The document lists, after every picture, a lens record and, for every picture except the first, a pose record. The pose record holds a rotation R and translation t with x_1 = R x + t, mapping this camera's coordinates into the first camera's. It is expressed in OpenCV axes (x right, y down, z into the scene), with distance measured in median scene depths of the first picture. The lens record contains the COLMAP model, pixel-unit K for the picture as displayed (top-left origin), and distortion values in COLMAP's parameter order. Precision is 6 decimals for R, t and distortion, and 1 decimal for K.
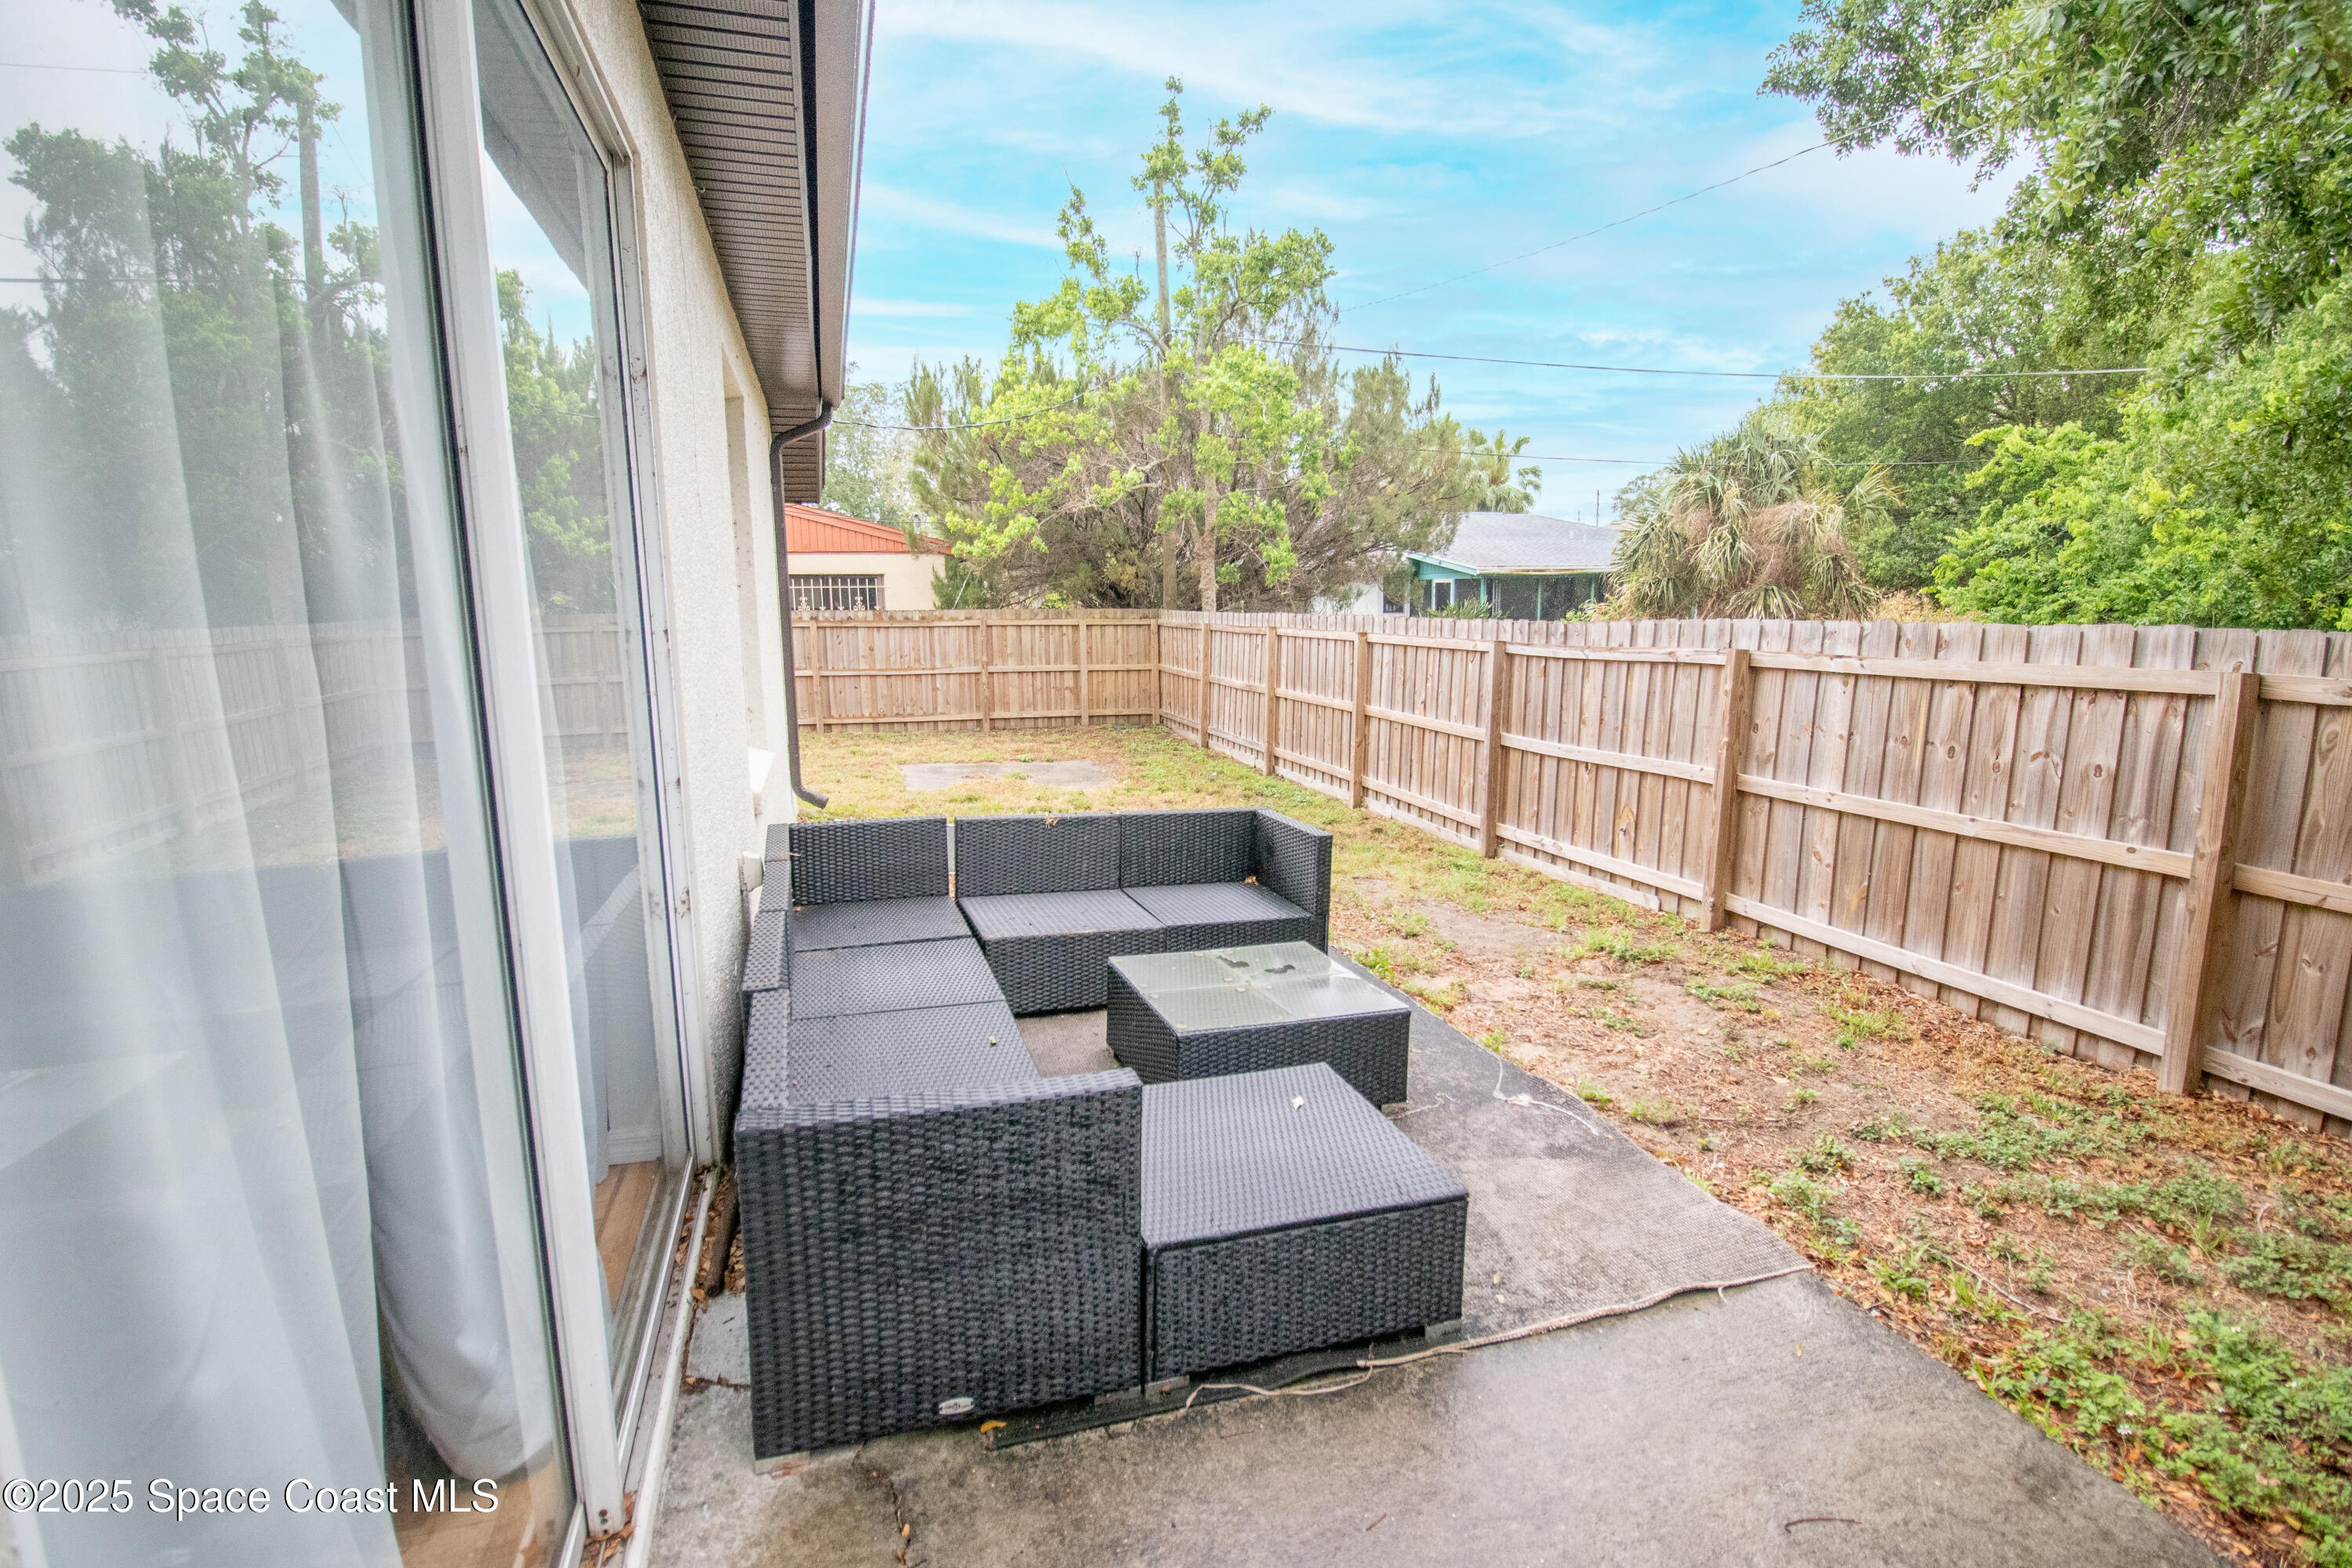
lens RADIAL K [[1106.1, 0, 1176.0], [0, 1106.1, 784.0], [0, 0, 1]] dist [-0.001281, -0.000298]
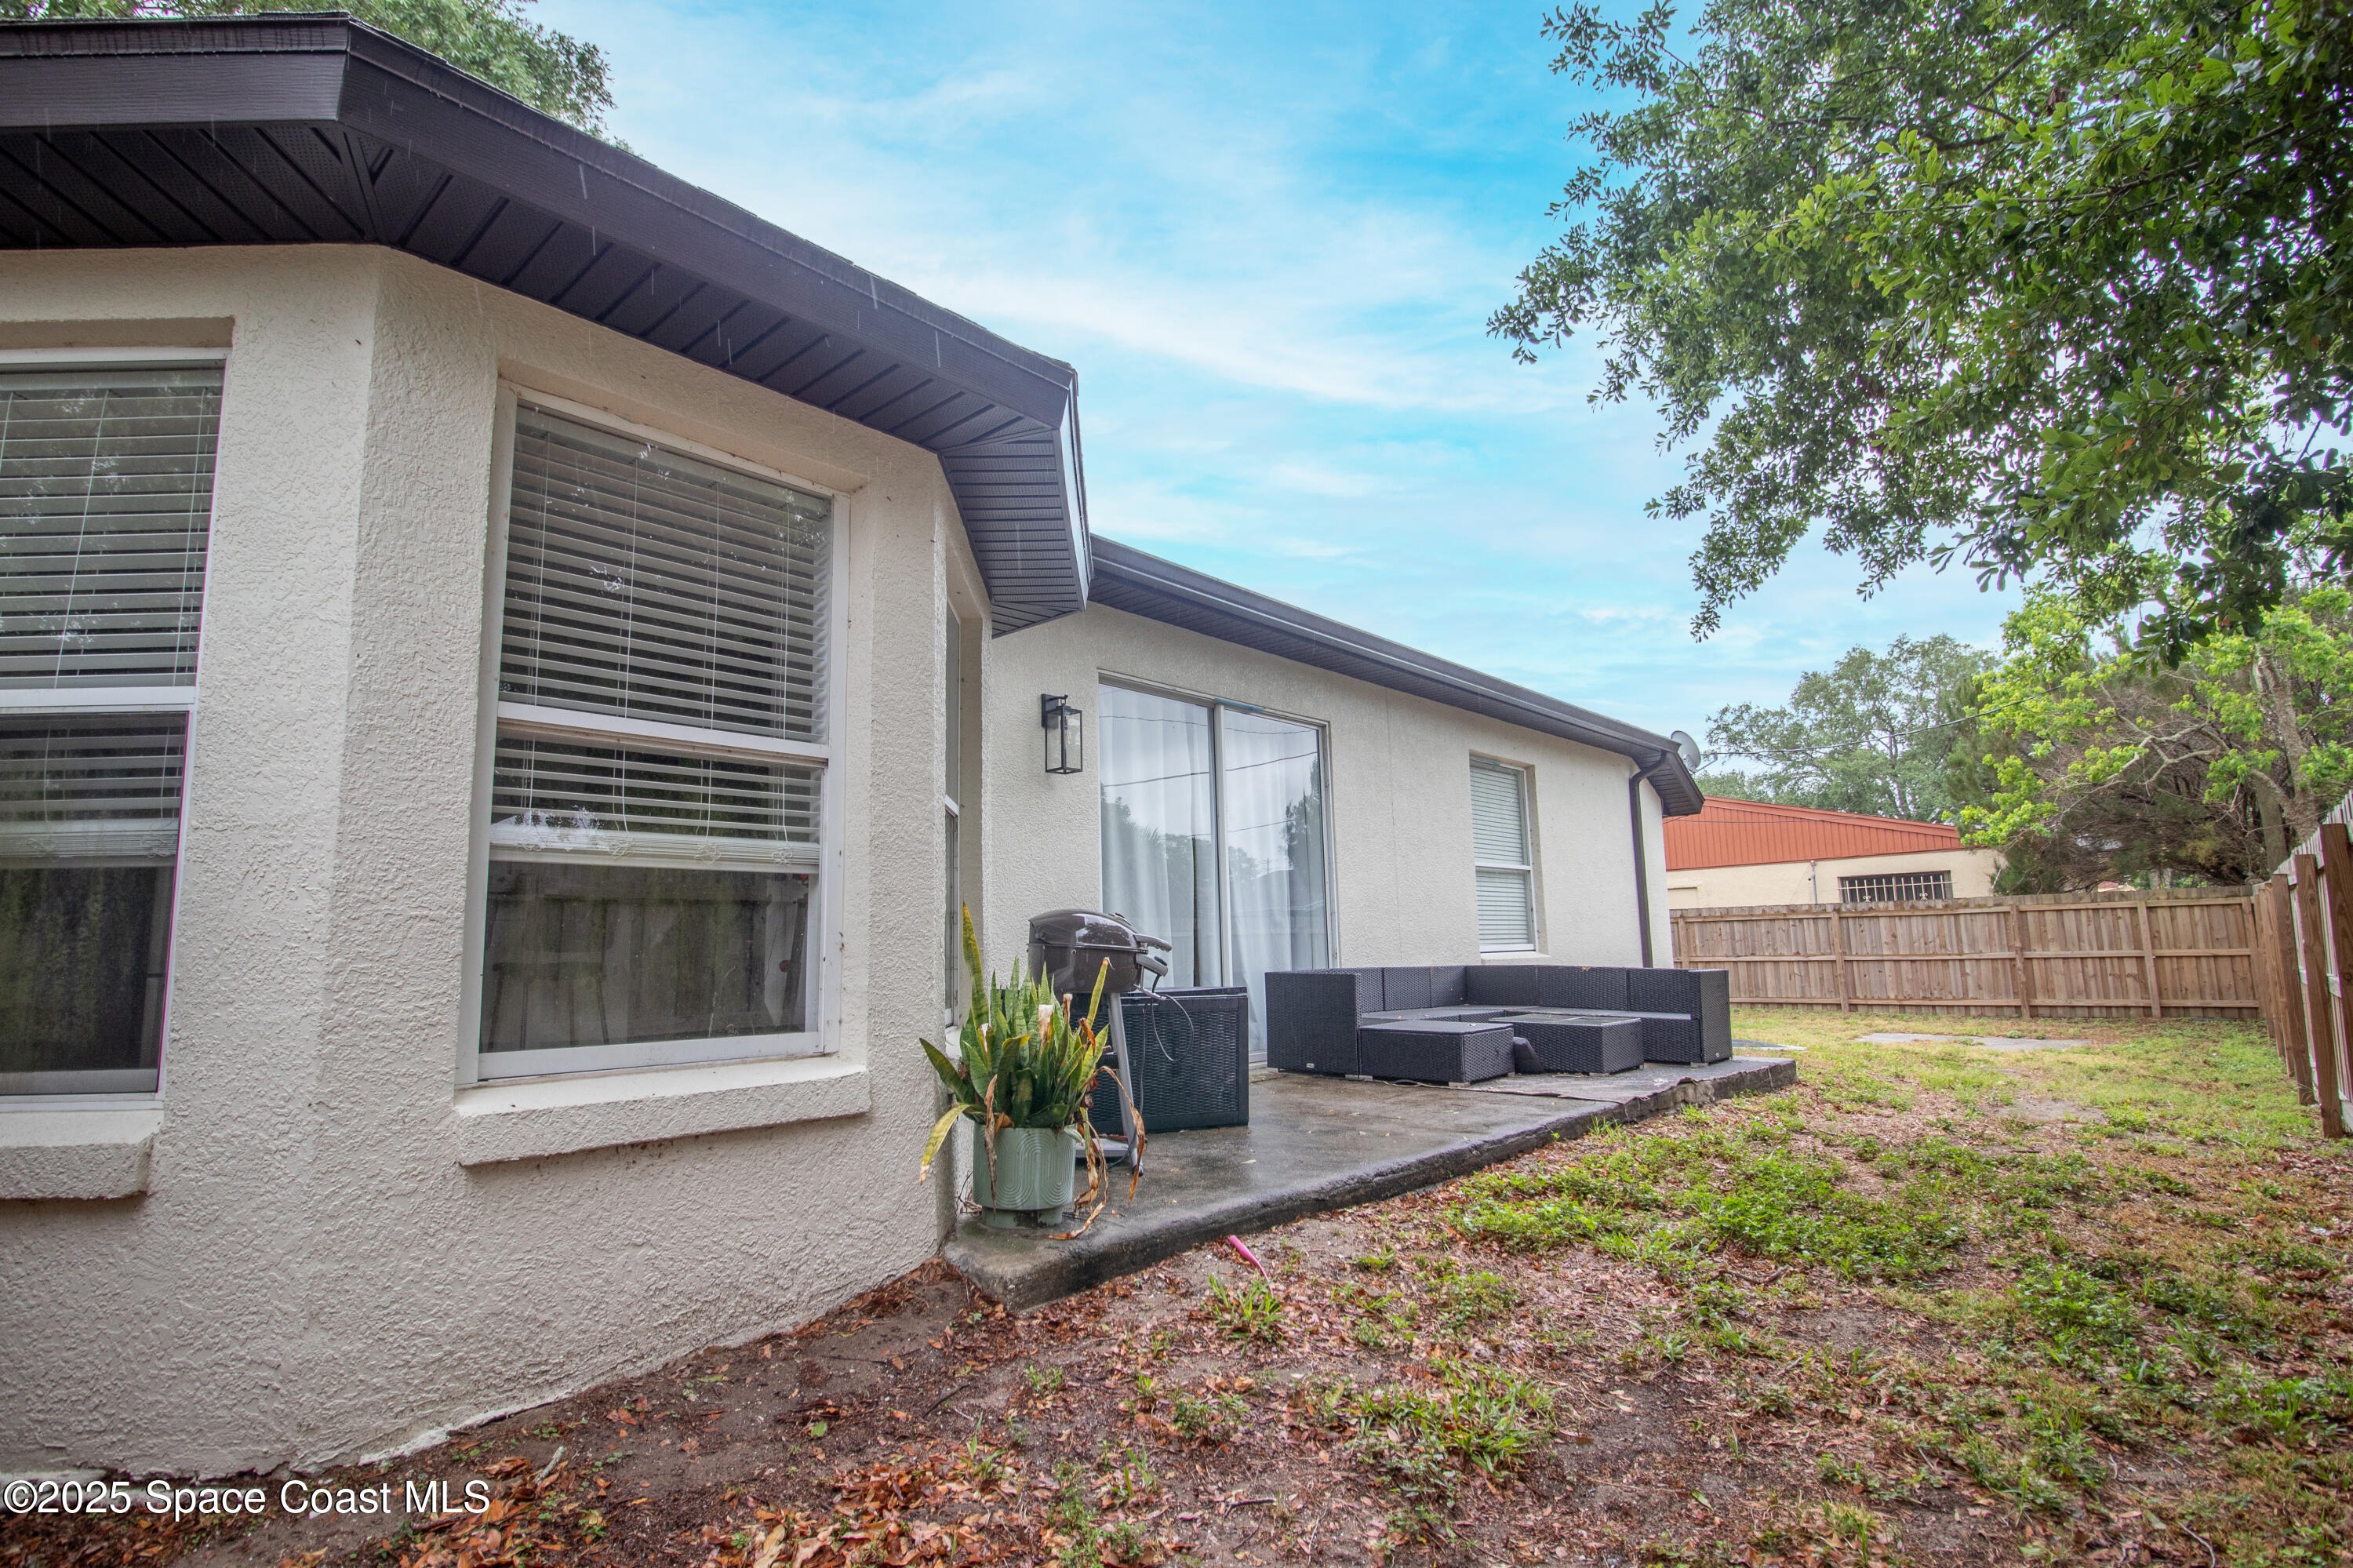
lens RADIAL K [[1106.6, 0, 1176.5], [0, 1106.6, 784.0], [0, 0, 1]] dist [-0.001281, -0.000298]
pose [[0.481702, -0.139801, -0.865112, 0.343636], [-0.120903, 0.967151, -0.223611, 0.062571], [0.867955, 0.212309, 0.448976, -0.147450]]
